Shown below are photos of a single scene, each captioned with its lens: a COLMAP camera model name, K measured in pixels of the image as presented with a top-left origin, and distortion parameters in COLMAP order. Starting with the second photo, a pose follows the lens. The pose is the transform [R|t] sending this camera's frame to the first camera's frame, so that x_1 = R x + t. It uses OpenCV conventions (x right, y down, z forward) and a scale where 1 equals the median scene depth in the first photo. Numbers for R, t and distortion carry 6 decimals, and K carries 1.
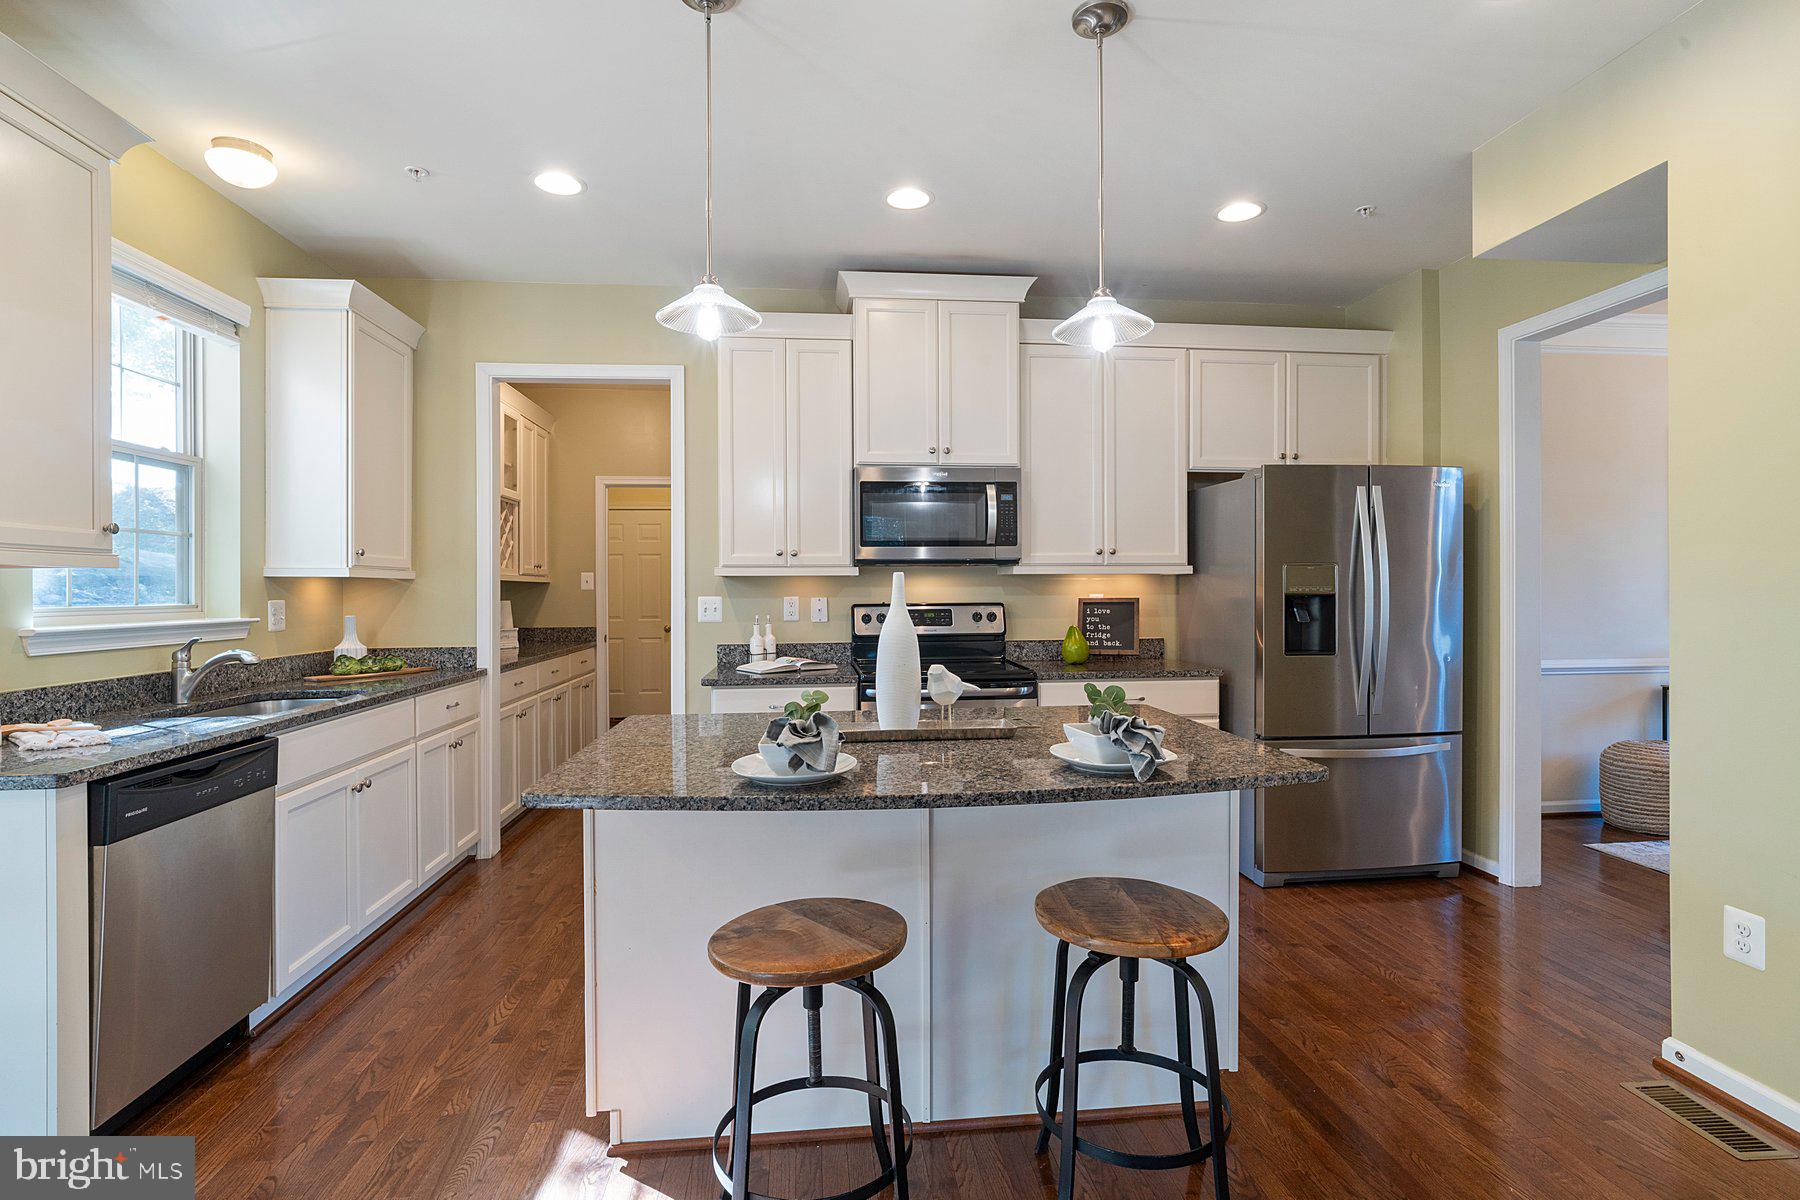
lens RADIAL K [[866.0, 0, 898.3], [0, 866.0, 591.5], [0, 0, 1]] dist [-0.009178, 0.000357]
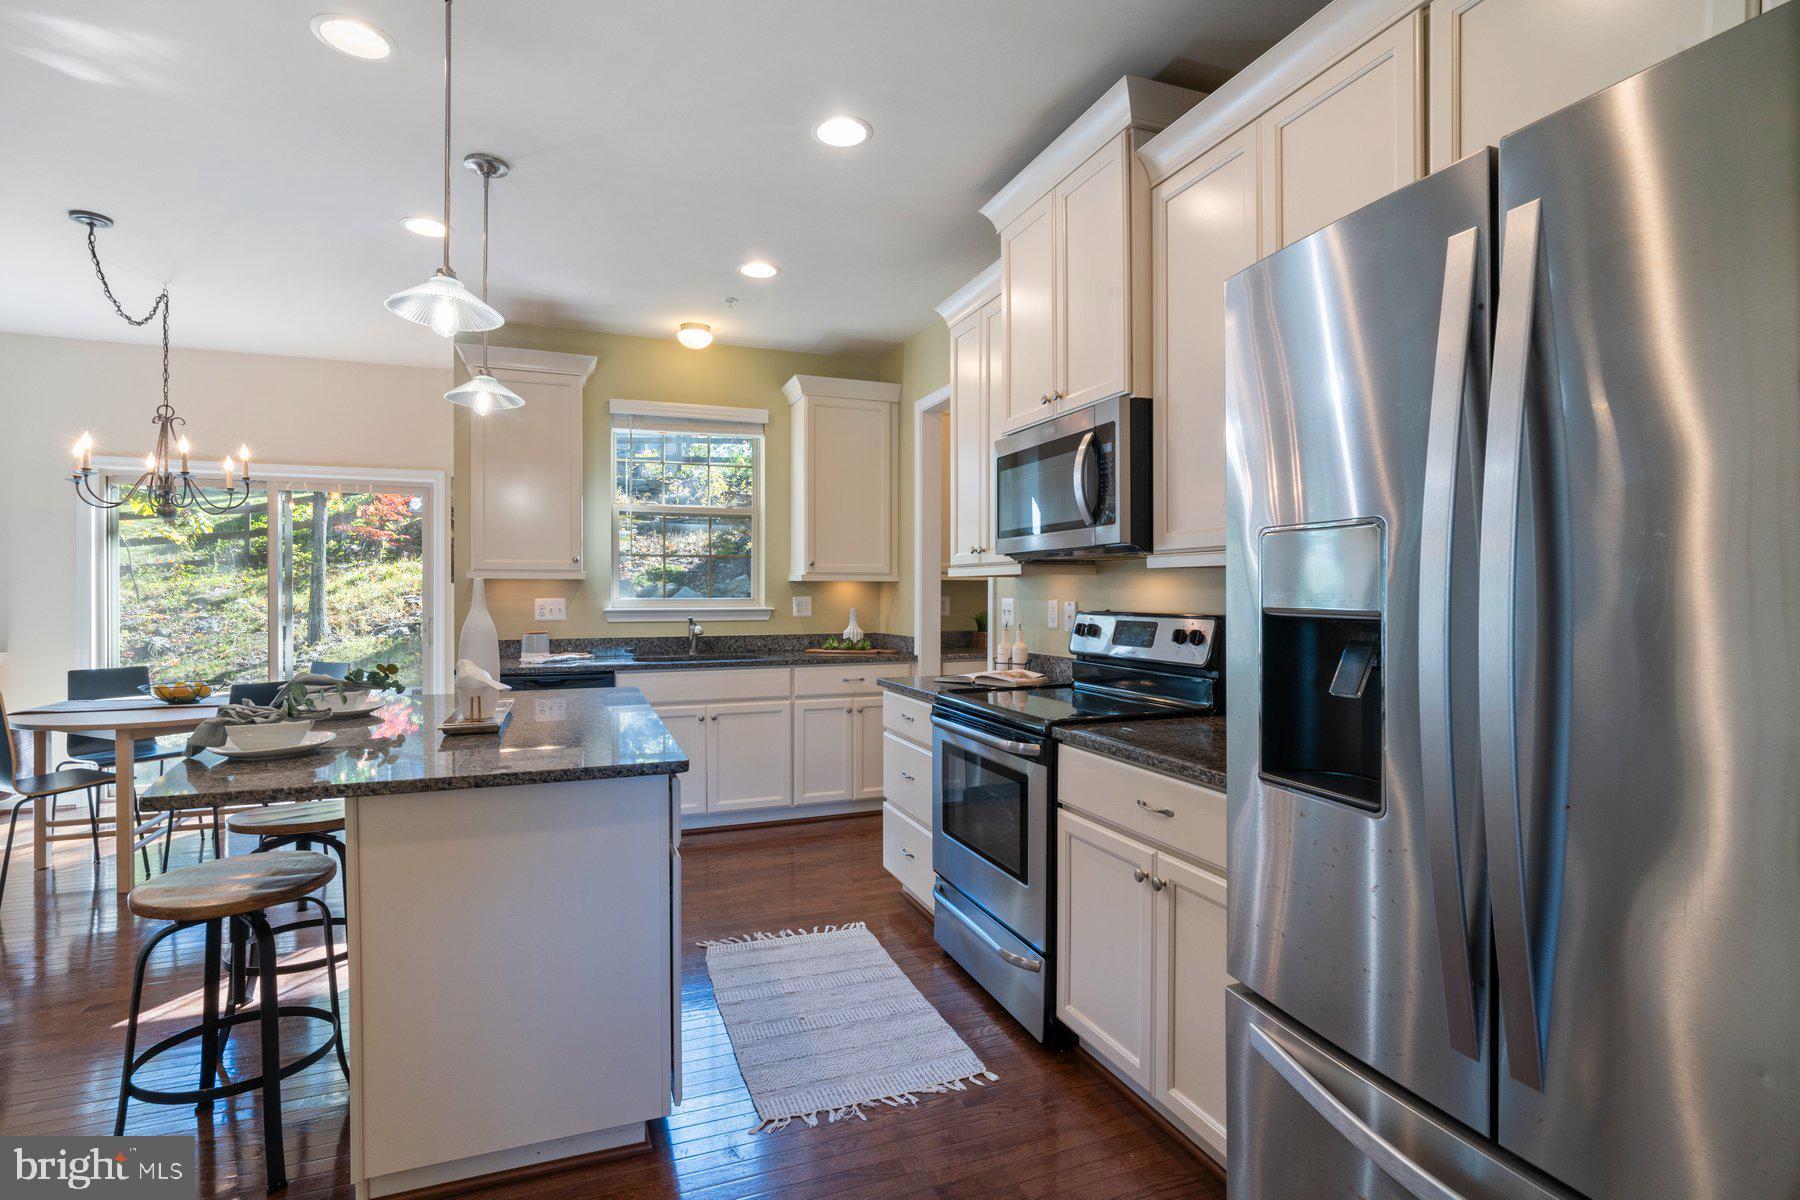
lens RADIAL K [[847.8, 0, 899.4], [0, 847.8, 579.6], [0, 0, 1]] dist [-0.003528, -0.000582]
pose [[0.251830, -0.007958, -0.967739, 0.681276], [-0.001440, 0.999962, -0.008597, -0.006723], [0.967770, 0.003558, 0.251809, 0.695424]]
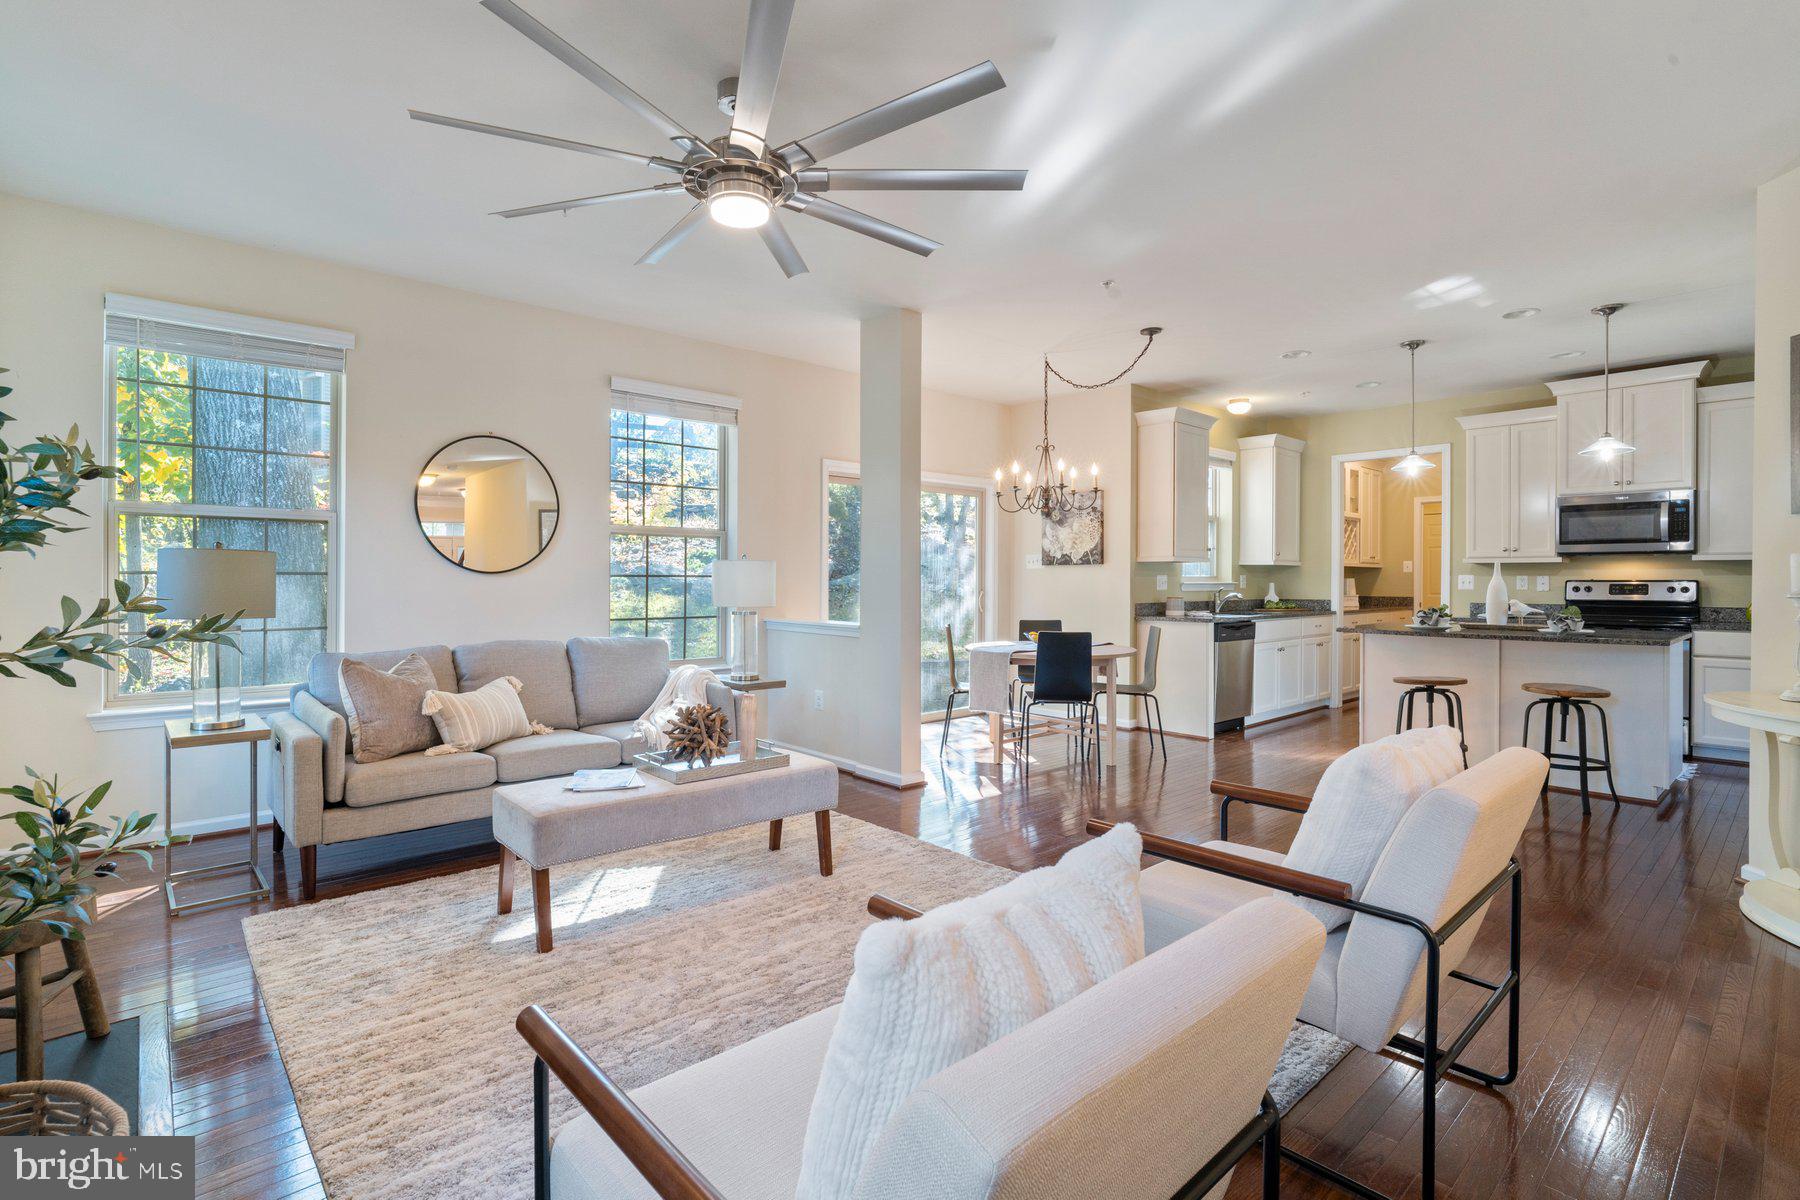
lens RADIAL K [[847.8, 0, 899.4], [0, 847.8, 579.6], [0, 0, 1]] dist [-0.003528, -0.000582]
pose [[0.589498, 0.008430, -0.807726, 0.512826], [-0.006859, 0.999962, 0.005430, 0.014776], [0.807741, 0.002339, 0.589533, -0.973684]]
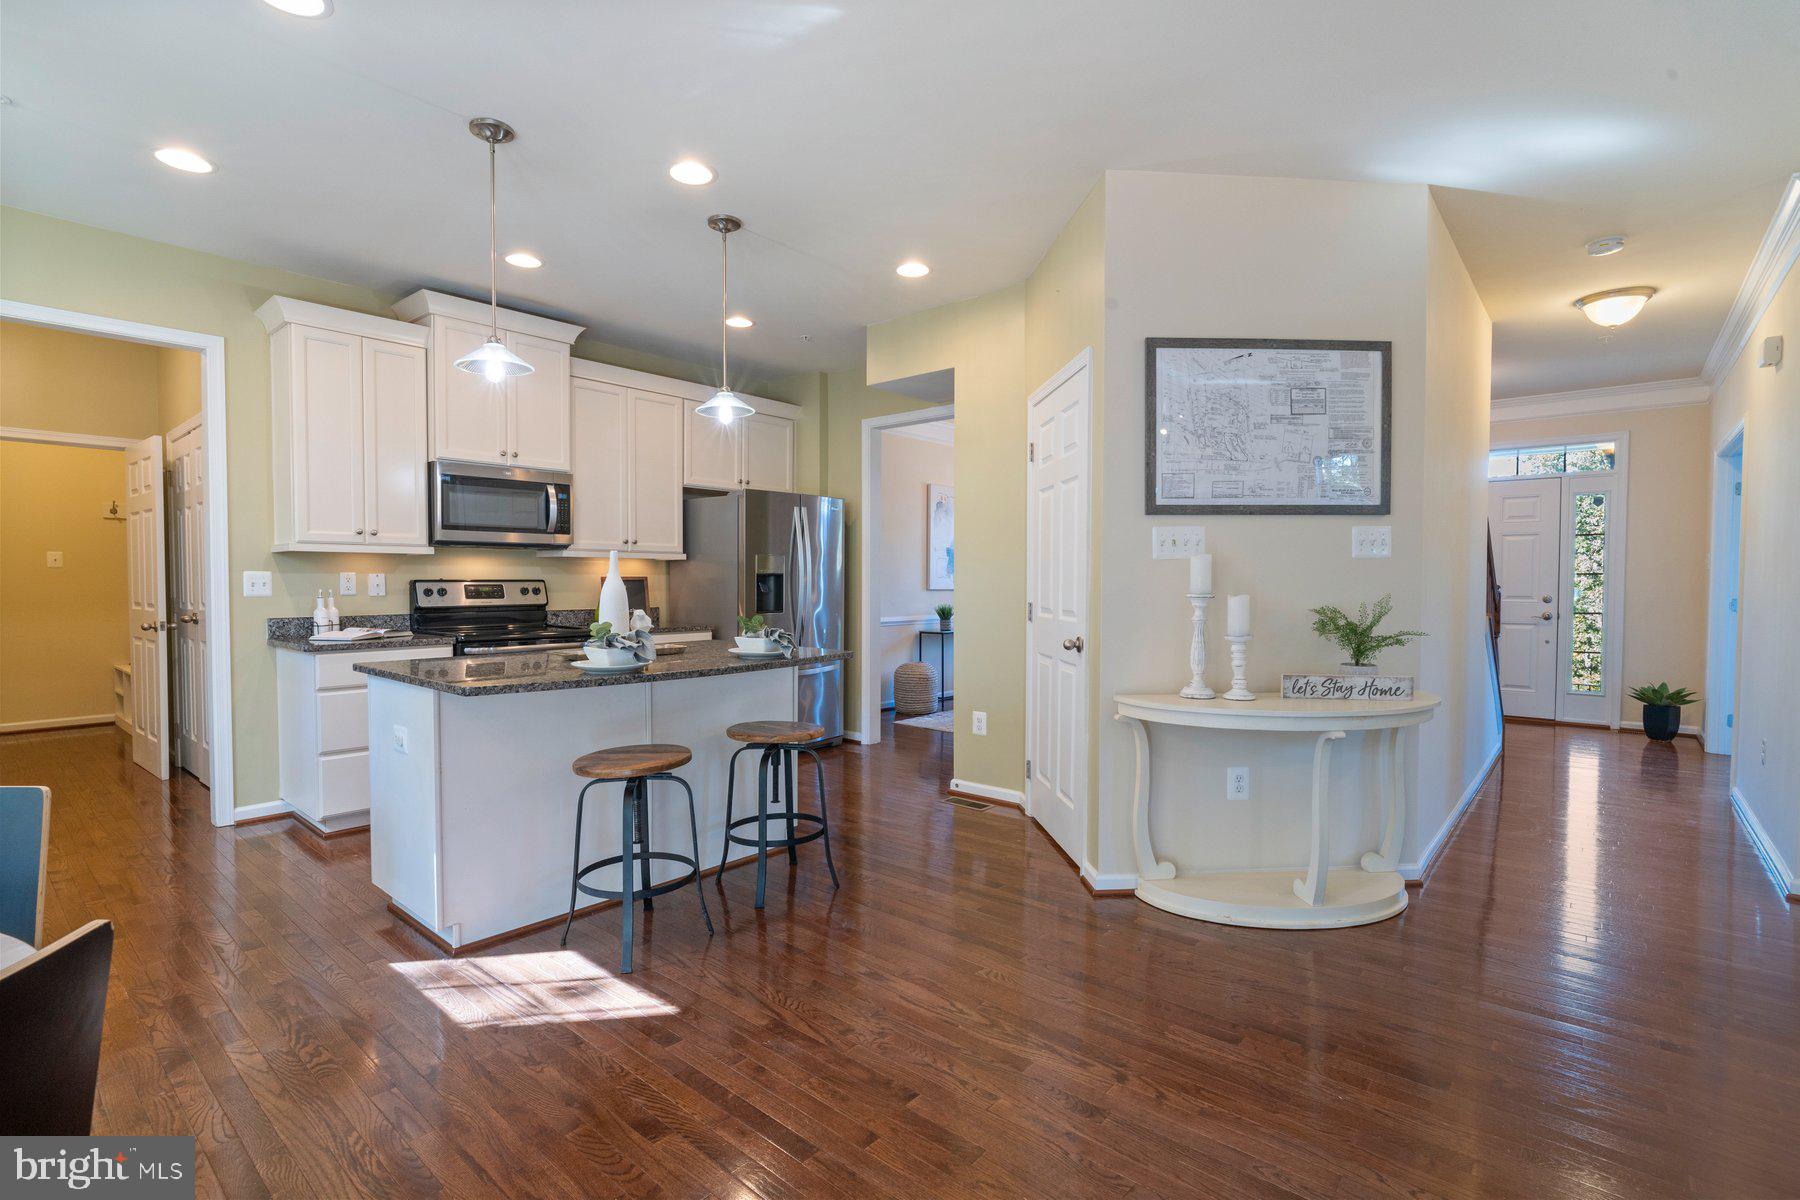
lens RADIAL K [[842.2, 0, 900.0], [0, 842.2, 600.0], [0, 0, 1]] dist [-0.002065, -0.000095]
pose [[0.727474, -0.009694, 0.686067, -0.364218], [-0.003653, 0.999831, 0.018002, 0.020110], [-0.686126, -0.015602, 0.727315, -0.246117]]
